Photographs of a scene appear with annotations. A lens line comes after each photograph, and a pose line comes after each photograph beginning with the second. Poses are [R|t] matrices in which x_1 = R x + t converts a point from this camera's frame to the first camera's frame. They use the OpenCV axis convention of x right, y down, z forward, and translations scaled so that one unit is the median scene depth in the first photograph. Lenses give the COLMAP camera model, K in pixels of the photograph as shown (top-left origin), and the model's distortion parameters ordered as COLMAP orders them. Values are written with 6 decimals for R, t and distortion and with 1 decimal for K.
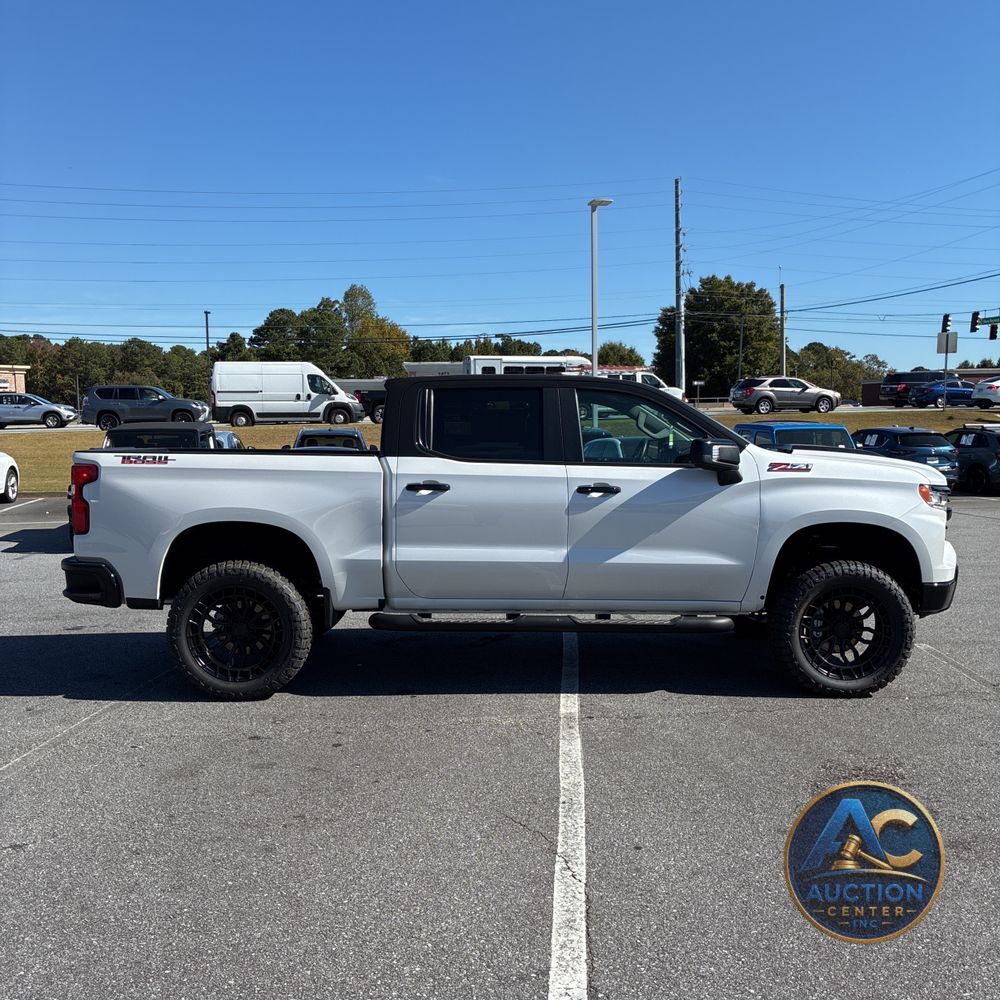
lens RADIAL K [[1011.8, 0, 509.4], [0, 1011.8, 501.7], [0, 0, 1]] dist [0.059459, -0.083247]
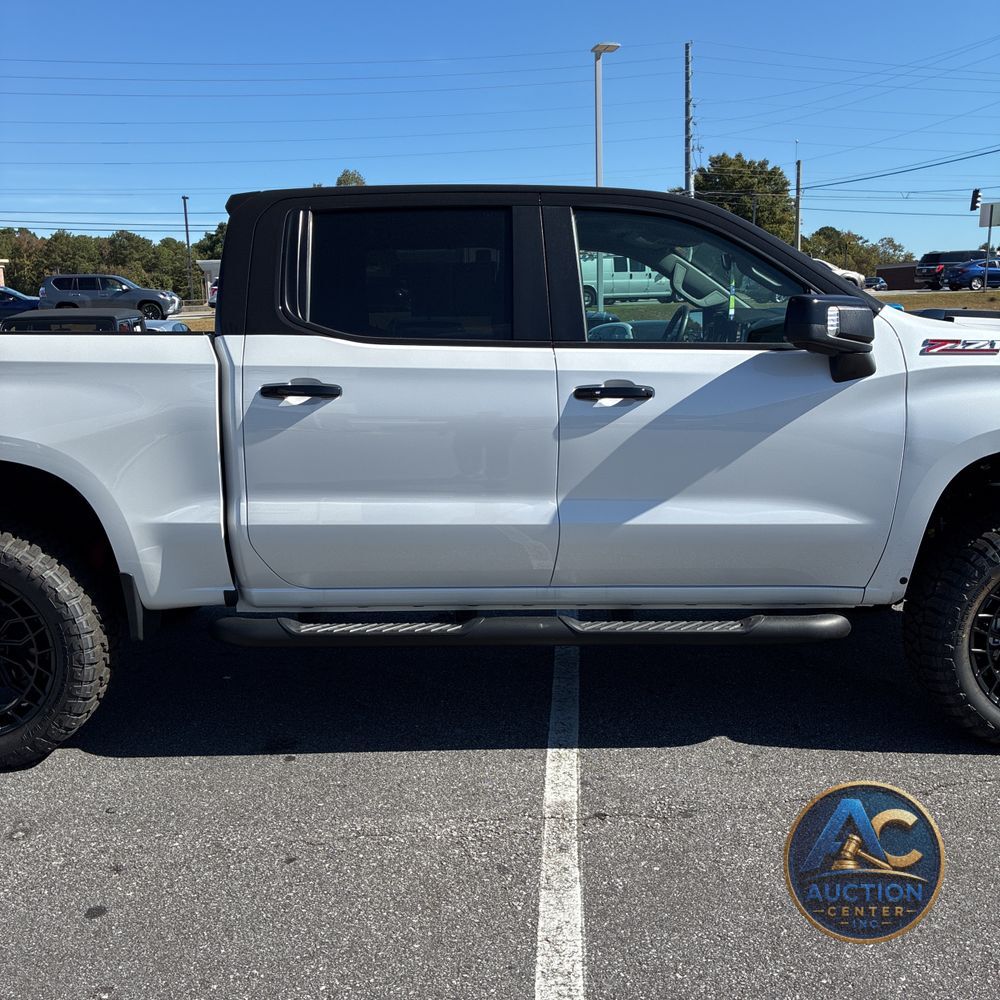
lens RADIAL K [[1011.8, 0, 509.4], [0, 1011.8, 501.7], [0, 0, 1]] dist [0.059459, -0.083247]
pose [[0.999939, -0.010356, -0.003796, 0.005106], [0.010691, 0.994632, 0.102919, -0.001558], [0.002710, -0.102953, 0.994683, 0.068942]]
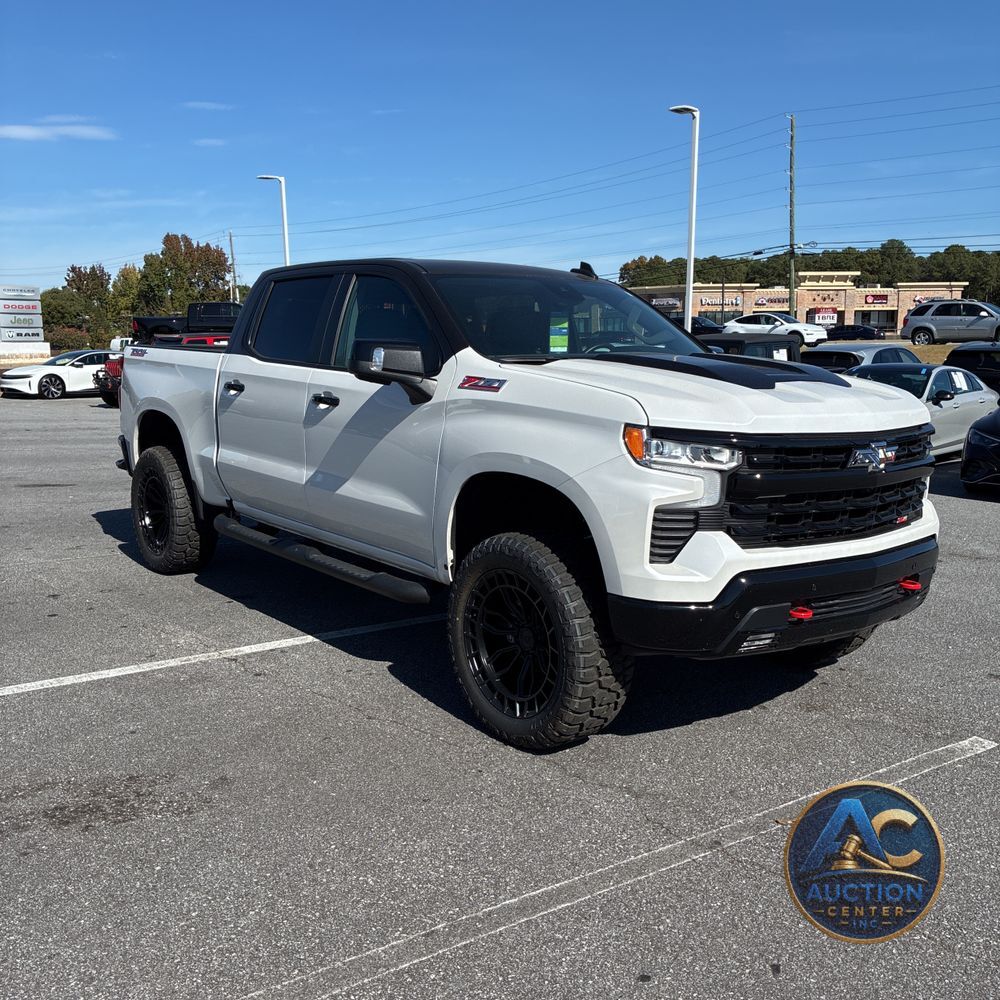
lens RADIAL K [[1016.1, 0, 503.4], [0, 1016.1, 500.4], [0, 0, 1]] dist [0.018489, 0.010959]
pose [[0.618438, 0.133556, -0.774401, 0.127201], [-0.073411, 0.990961, 0.112279, -0.005251], [0.782397, -0.012588, 0.622653, 0.092934]]
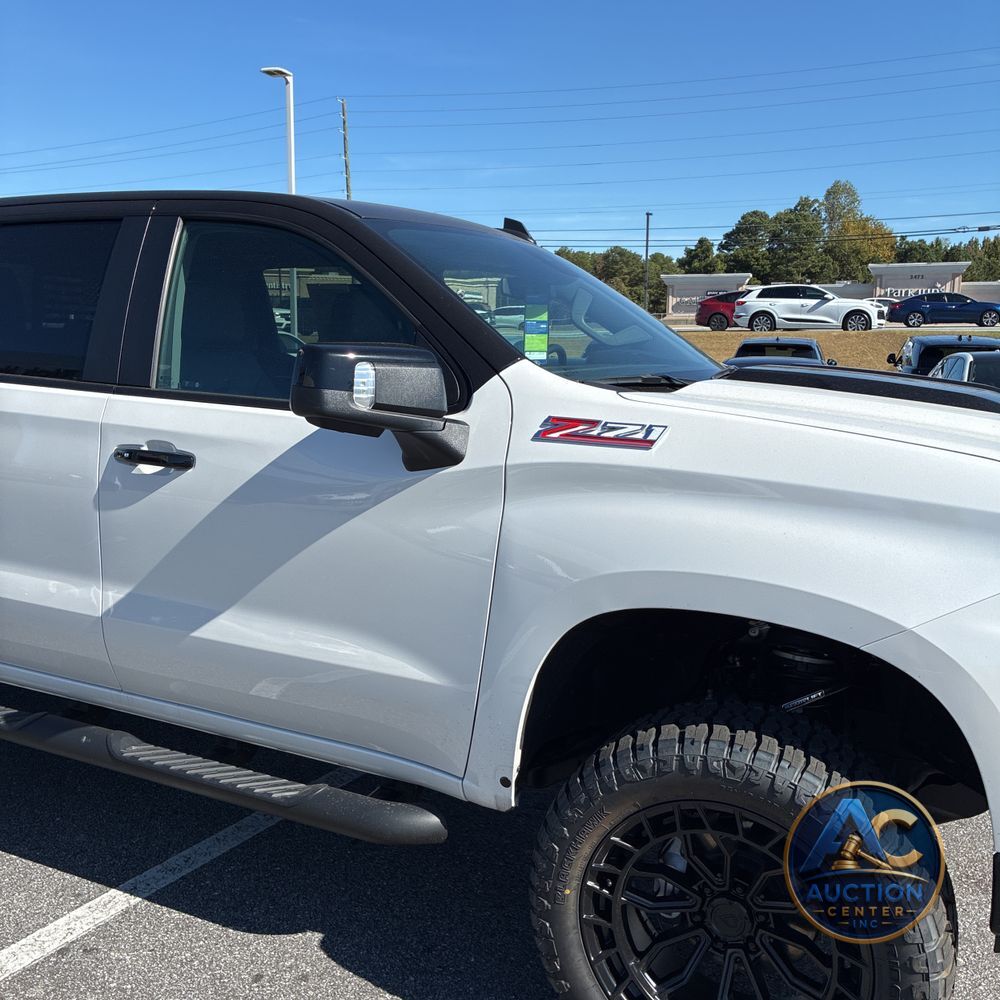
lens RADIAL K [[1024.8, 0, 493.1], [0, 1024.8, 501.5], [0, 0, 1]] dist [0.008662, 0.017941]
pose [[0.888065, 0.094059, -0.449993, 0.062985], [-0.055379, 0.993605, 0.098395, -0.006673], [0.456370, -0.062461, 0.887595, 0.105715]]
